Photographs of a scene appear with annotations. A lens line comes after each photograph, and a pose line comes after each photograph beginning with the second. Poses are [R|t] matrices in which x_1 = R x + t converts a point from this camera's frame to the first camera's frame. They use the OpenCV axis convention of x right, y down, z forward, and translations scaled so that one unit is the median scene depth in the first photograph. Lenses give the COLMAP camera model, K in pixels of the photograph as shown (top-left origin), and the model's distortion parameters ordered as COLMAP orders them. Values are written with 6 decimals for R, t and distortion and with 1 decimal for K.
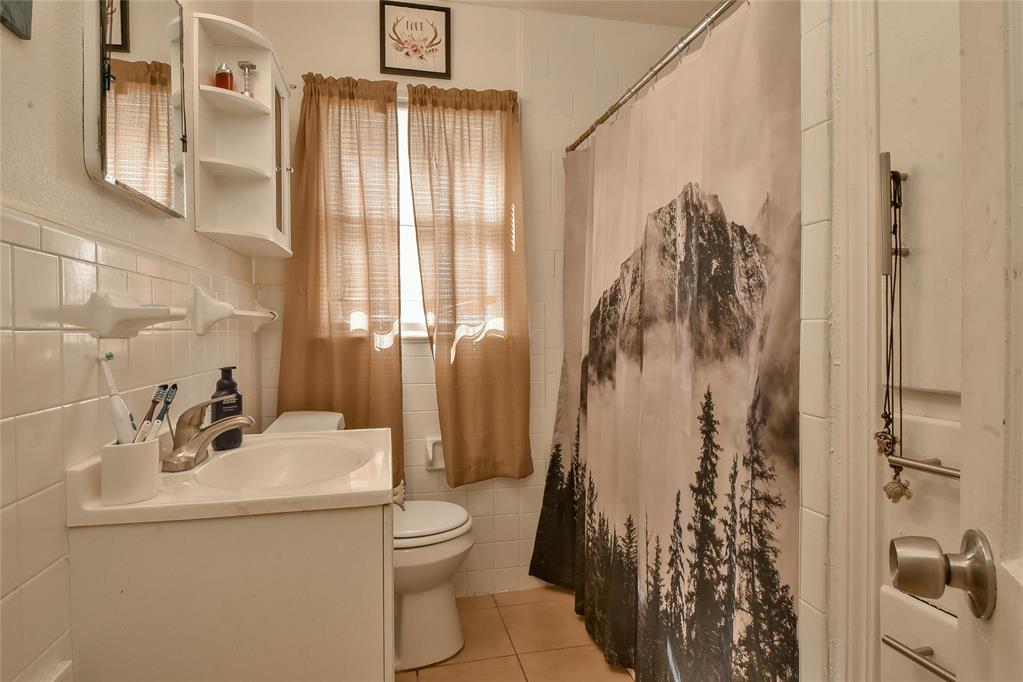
lens RADIAL K [[564.5, 0, 510.7], [0, 564.5, 336.8], [0, 0, 1]] dist [0.044711, -0.046571]
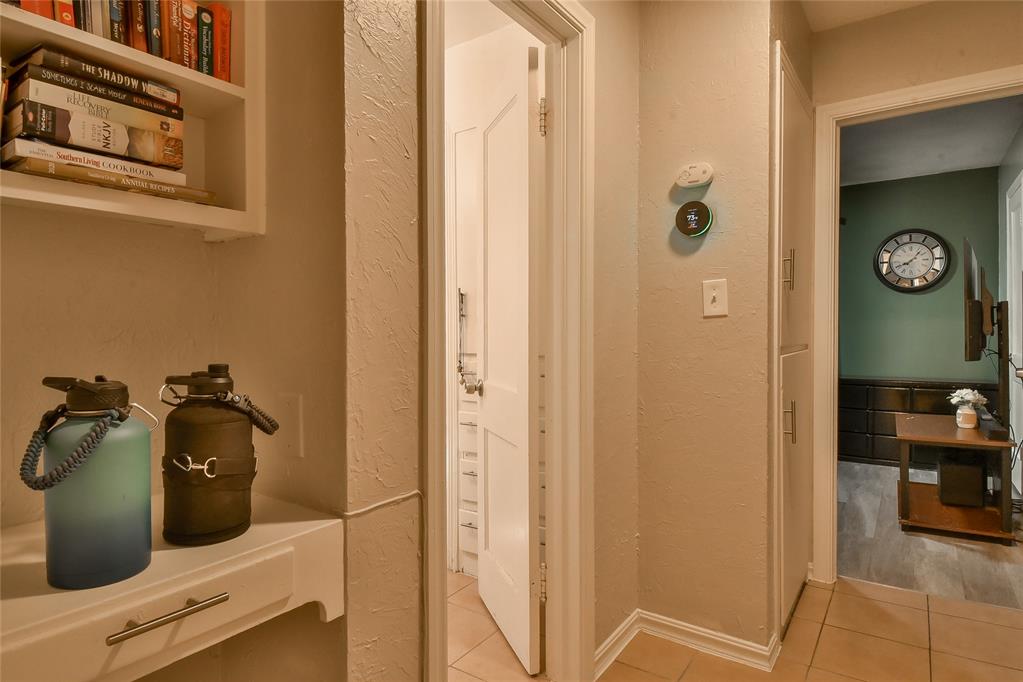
lens RADIAL K [[564.5, 0, 510.7], [0, 564.5, 336.8], [0, 0, 1]] dist [0.044711, -0.046571]
pose [[0.745309, -0.004481, 0.666705, -1.484645], [0.007980, 0.999966, -0.002200, -0.003086], [-0.666672, 0.006960, 0.745319, -1.876852]]
